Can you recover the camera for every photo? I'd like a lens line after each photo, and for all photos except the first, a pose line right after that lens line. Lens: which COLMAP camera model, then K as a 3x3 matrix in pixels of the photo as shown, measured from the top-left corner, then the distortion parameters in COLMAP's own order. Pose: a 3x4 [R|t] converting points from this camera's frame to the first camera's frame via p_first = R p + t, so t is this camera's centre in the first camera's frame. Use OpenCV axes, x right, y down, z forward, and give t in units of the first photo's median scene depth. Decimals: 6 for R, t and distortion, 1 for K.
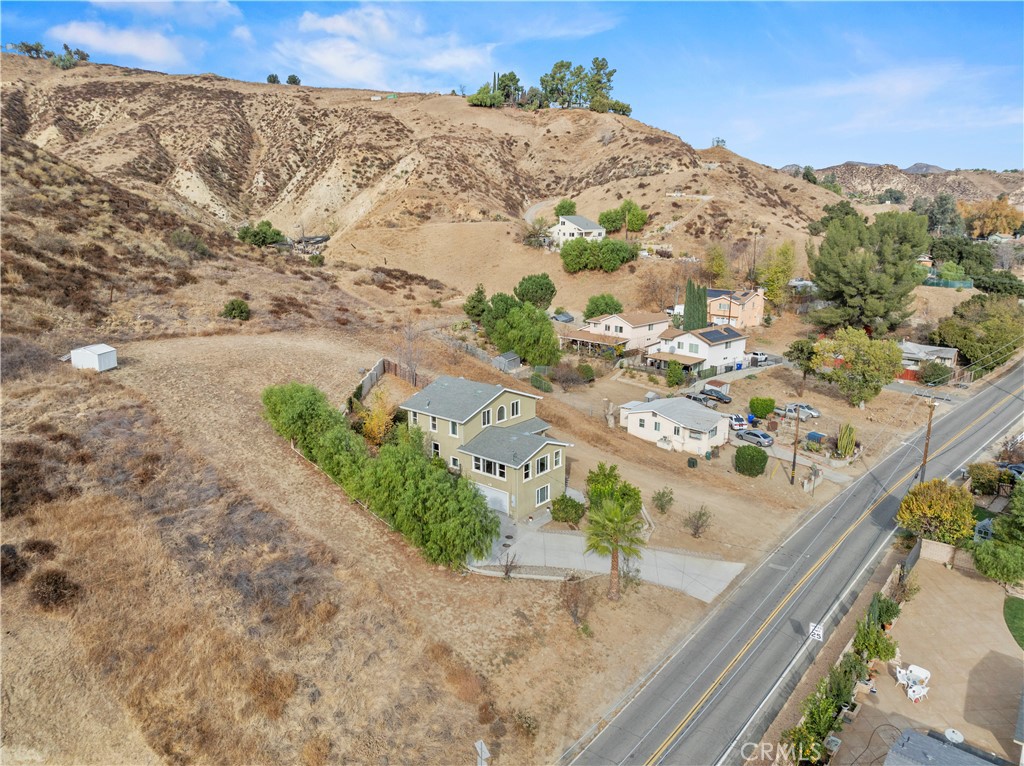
lens RADIAL K [[727.7, 0, 527.5], [0, 727.7, 365.4], [0, 0, 1]] dist [-0.048357, 0.014823]
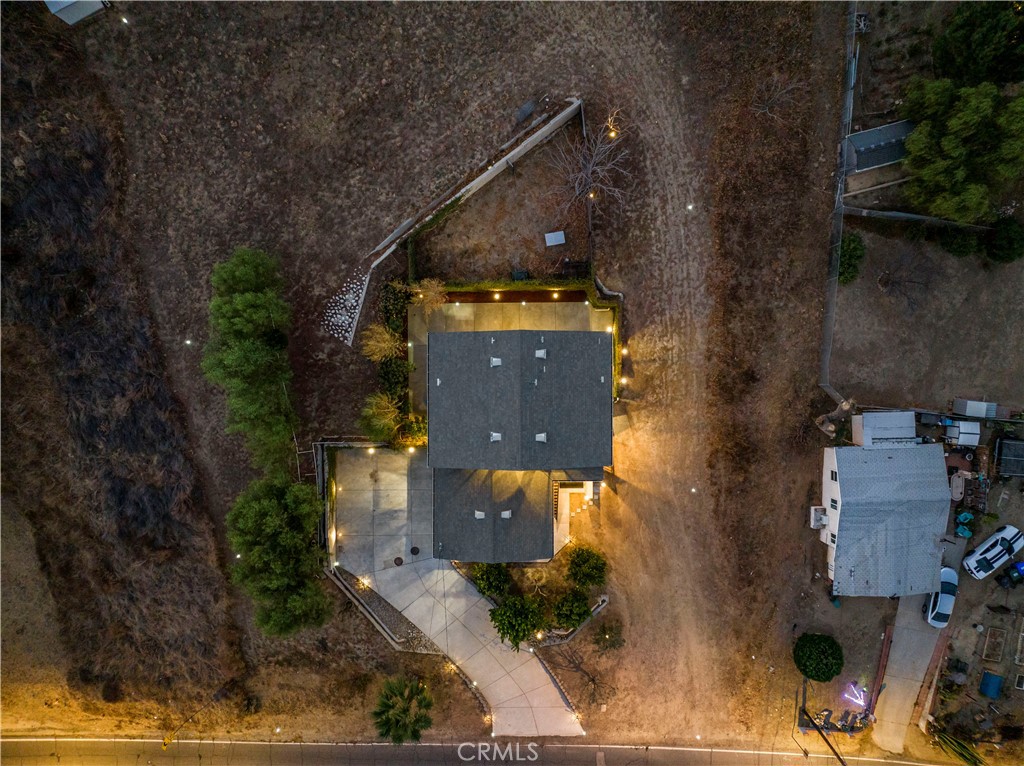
lens RADIAL K [[727.7, 0, 505.7], [0, 727.7, 386.3], [0, 0, 1]] dist [-0.048357, 0.014823]
pose [[0.642122, 0.766537, 0.010044, -0.022951], [-0.159004, 0.120357, 0.979914, -0.132627], [0.749931, -0.630822, 0.199166, 0.201550]]
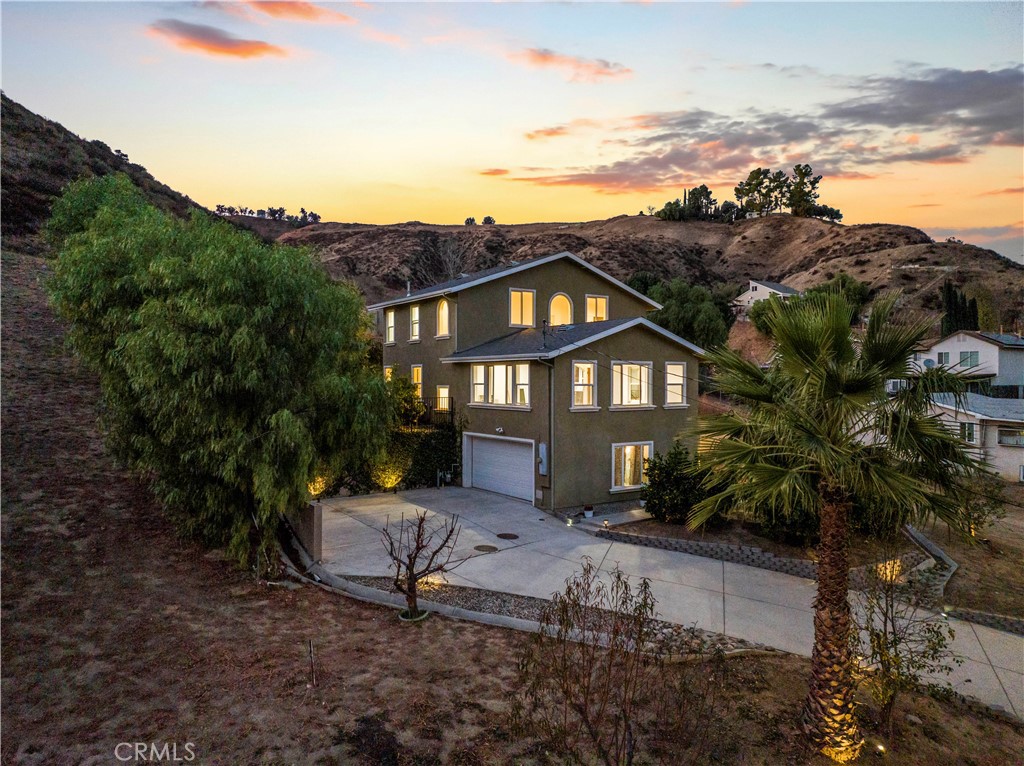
lens RADIAL K [[727.7, 0, 523.3], [0, 727.7, 363.5], [0, 0, 1]] dist [-0.048357, 0.014823]
pose [[0.960421, -0.004289, -0.278519, 0.015524], [-0.060646, 0.972676, -0.224106, 0.045530], [0.271870, 0.232127, 0.933918, 0.127828]]
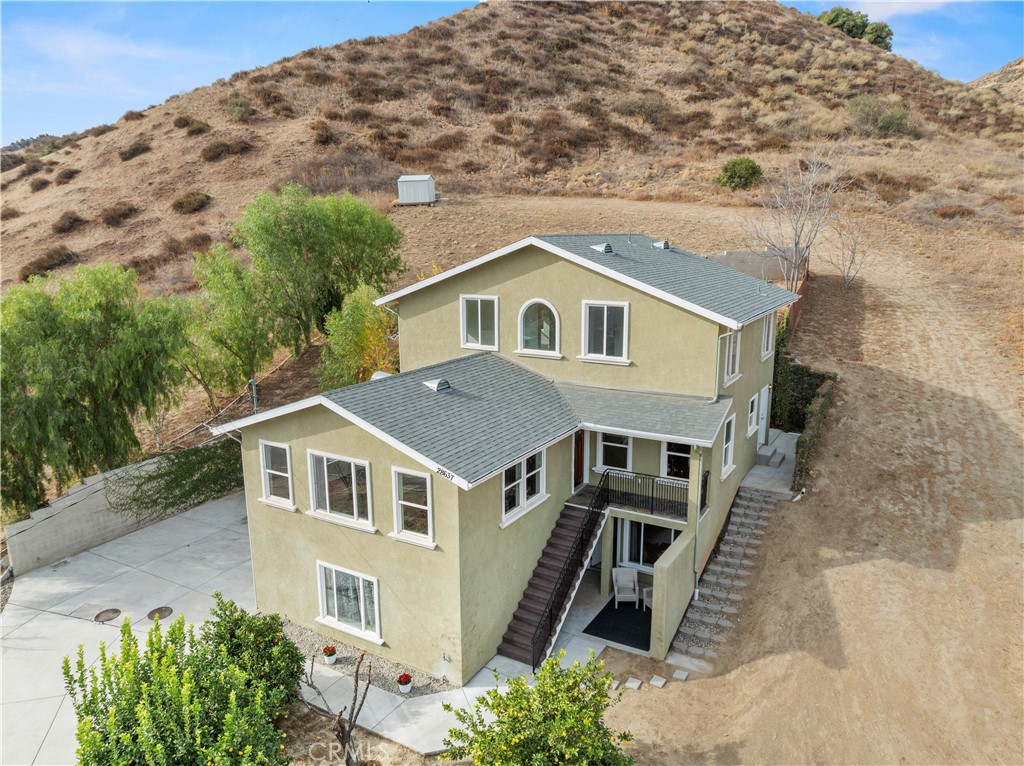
lens RADIAL K [[727.7, 0, 508.9], [0, 727.7, 376.8], [0, 0, 1]] dist [-0.048357, 0.014823]
pose [[0.151993, 0.194752, -0.969004, 0.057874], [-0.203144, 0.965619, 0.162208, 0.008905], [0.967280, 0.172193, 0.186330, 0.209551]]
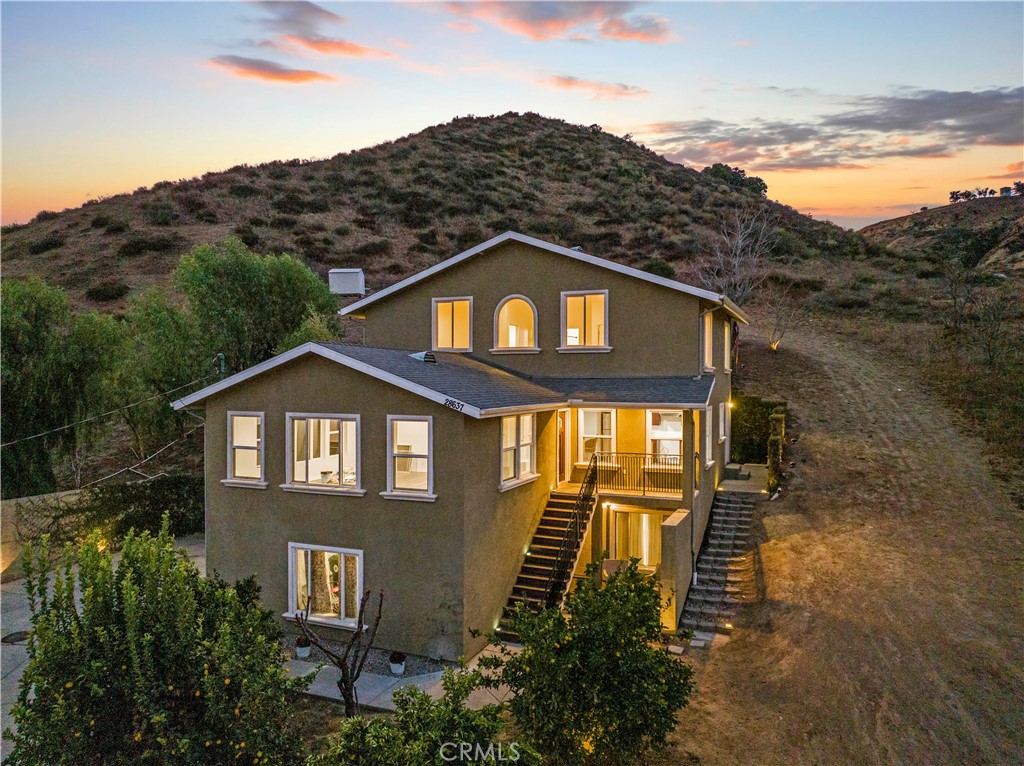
lens RADIAL K [[727.7, 0, 508.9], [0, 727.7, 374.4], [0, 0, 1]] dist [-0.048357, 0.014823]
pose [[0.283835, -0.006366, -0.958852, 0.056268], [-0.204140, 0.976652, -0.066913, 0.024093], [0.936891, 0.214732, 0.275908, 0.205911]]
